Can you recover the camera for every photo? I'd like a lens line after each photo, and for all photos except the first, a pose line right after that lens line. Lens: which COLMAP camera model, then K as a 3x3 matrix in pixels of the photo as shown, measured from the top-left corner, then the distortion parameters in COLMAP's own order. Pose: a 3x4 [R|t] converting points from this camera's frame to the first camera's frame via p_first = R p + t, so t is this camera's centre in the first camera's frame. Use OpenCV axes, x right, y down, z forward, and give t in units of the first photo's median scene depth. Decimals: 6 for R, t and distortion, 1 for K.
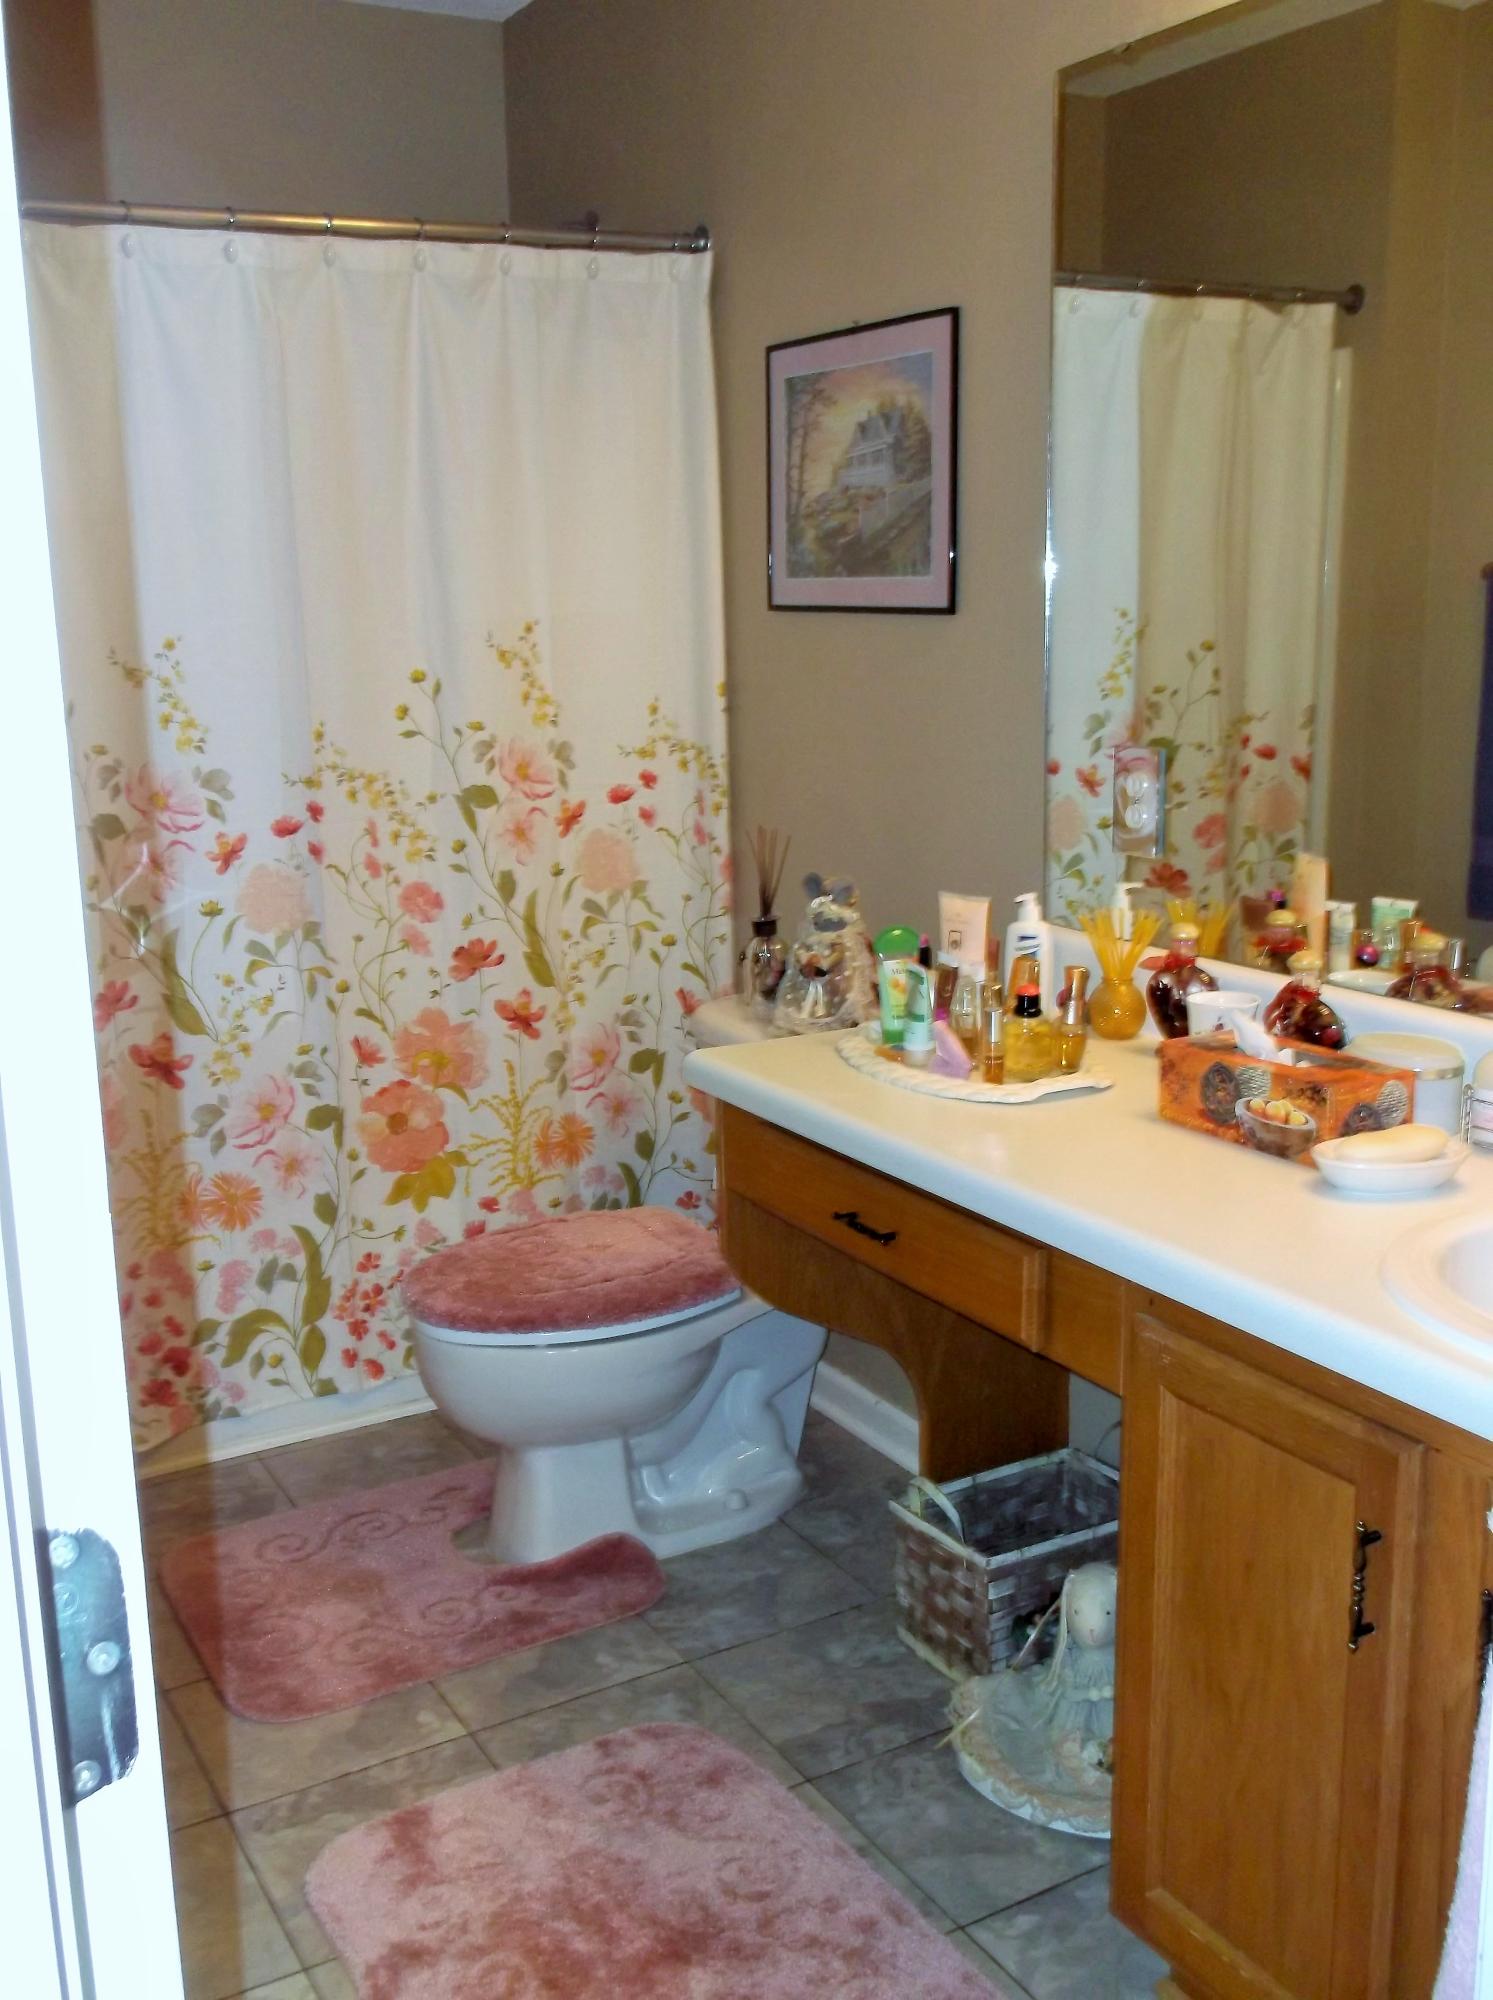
lens RADIAL K [[1971.6, 0, 746.0], [0, 1971.6, 1008.7], [0, 0, 1]] dist [0.011737, 0.000000]
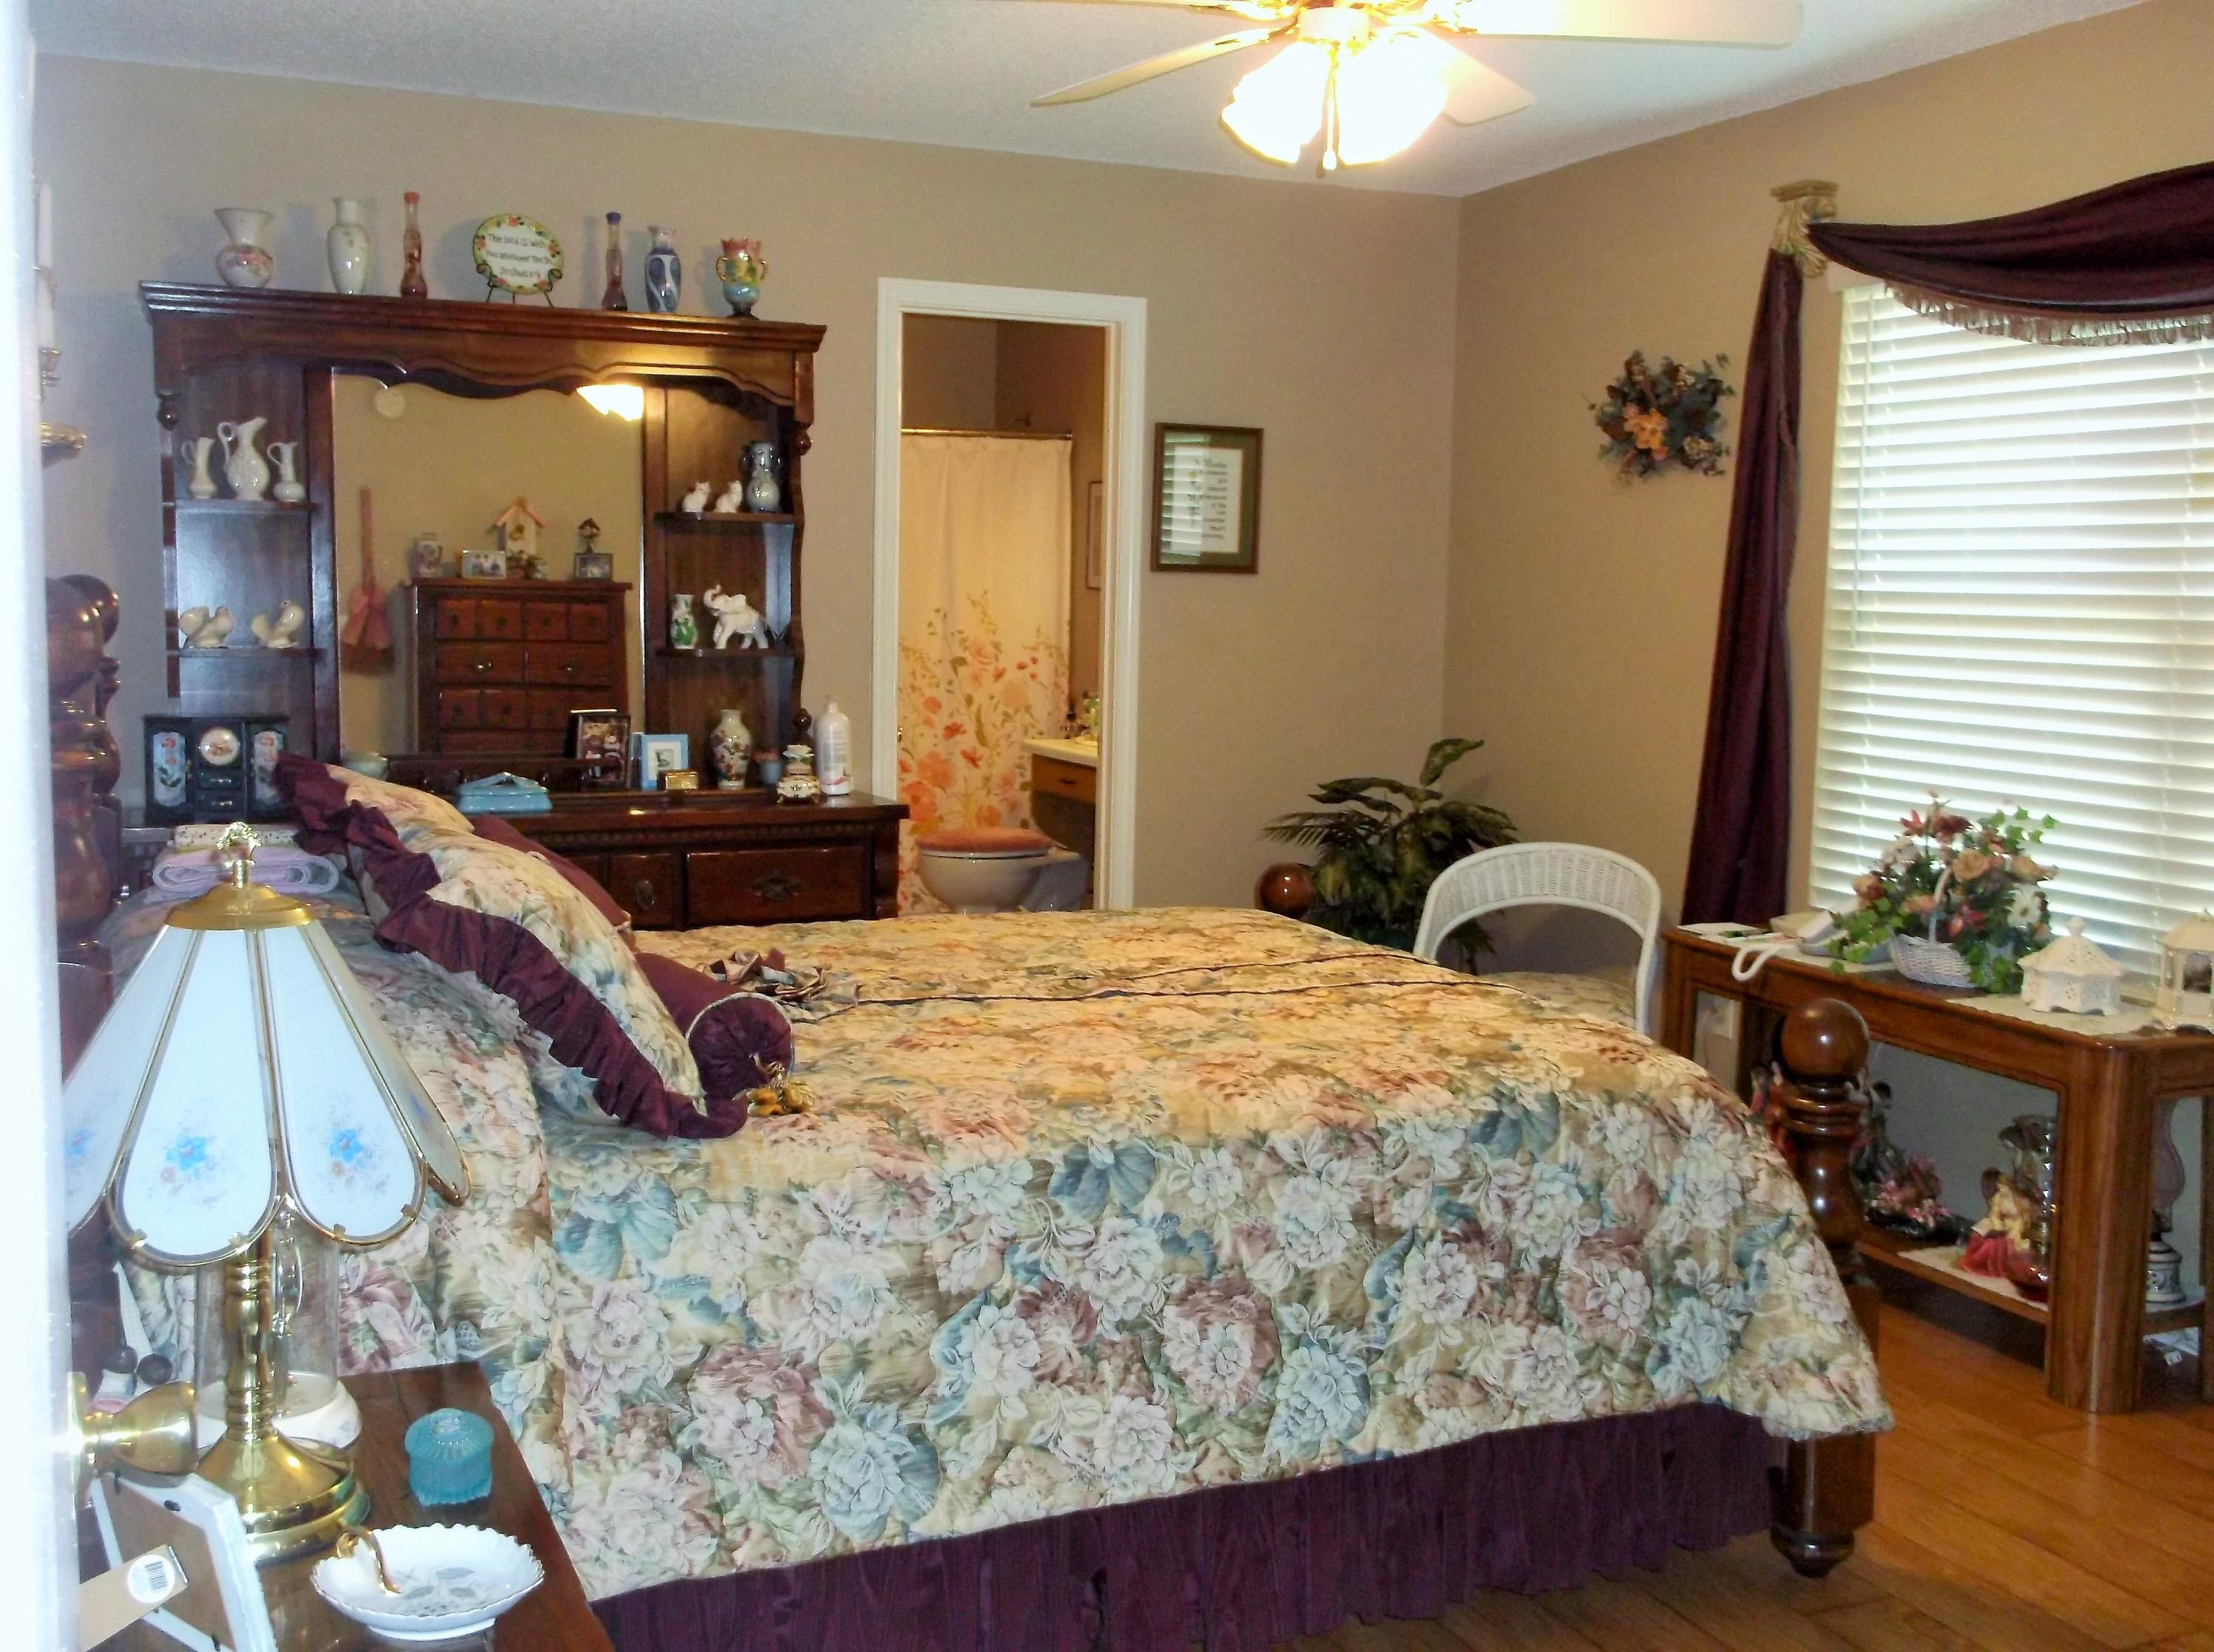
lens RADIAL K [[2182.3, 0, 1106.2], [0, 2182.3, 819.3], [0, 0, 1]] dist [0.011737, 0.000000]
pose [[0.994418, 0.051464, -0.092114, 0.284529], [-0.061134, 0.992544, -0.105449, 0.338553], [0.086000, 0.110491, 0.990149, -1.524045]]
